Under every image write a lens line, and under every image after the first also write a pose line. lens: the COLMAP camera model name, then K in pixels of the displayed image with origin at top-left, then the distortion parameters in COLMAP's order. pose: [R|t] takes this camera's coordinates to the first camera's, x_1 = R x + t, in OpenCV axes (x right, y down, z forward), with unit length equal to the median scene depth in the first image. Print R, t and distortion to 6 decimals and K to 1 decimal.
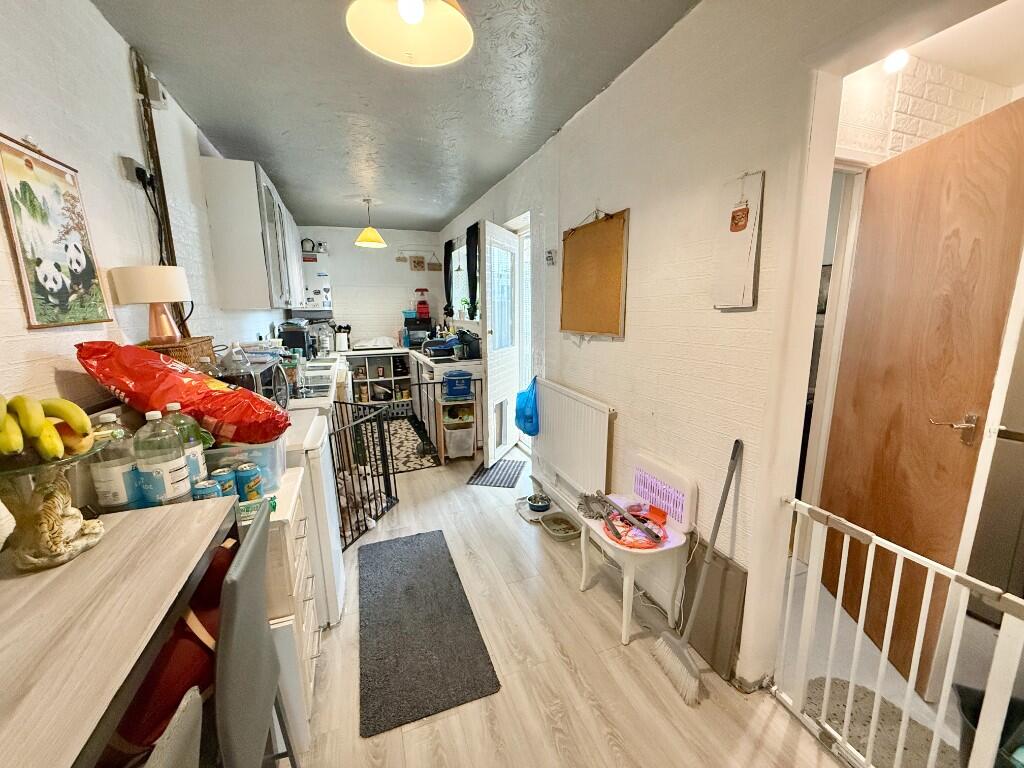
lens RADIAL K [[407.1, 0, 510.7], [0, 407.1, 380.4], [0, 0, 1]] dist [0.001162, 0.000130]
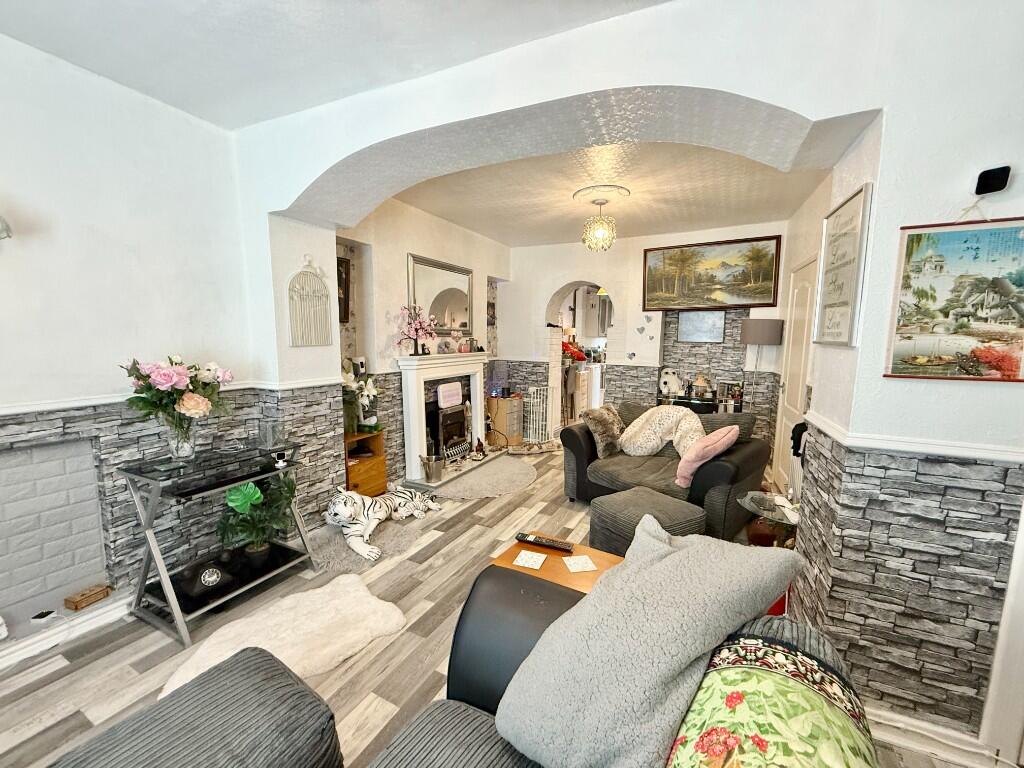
lens RADIAL K [[407.1, 0, 512.0], [0, 407.1, 383.8], [0, 0, 1]] dist [0.001162, 0.000130]
pose [[0.655475, 0.106782, -0.747630, 3.347159], [-0.151732, 0.988388, 0.008140, 0.632920], [0.739818, 0.108104, 0.664066, -3.790539]]
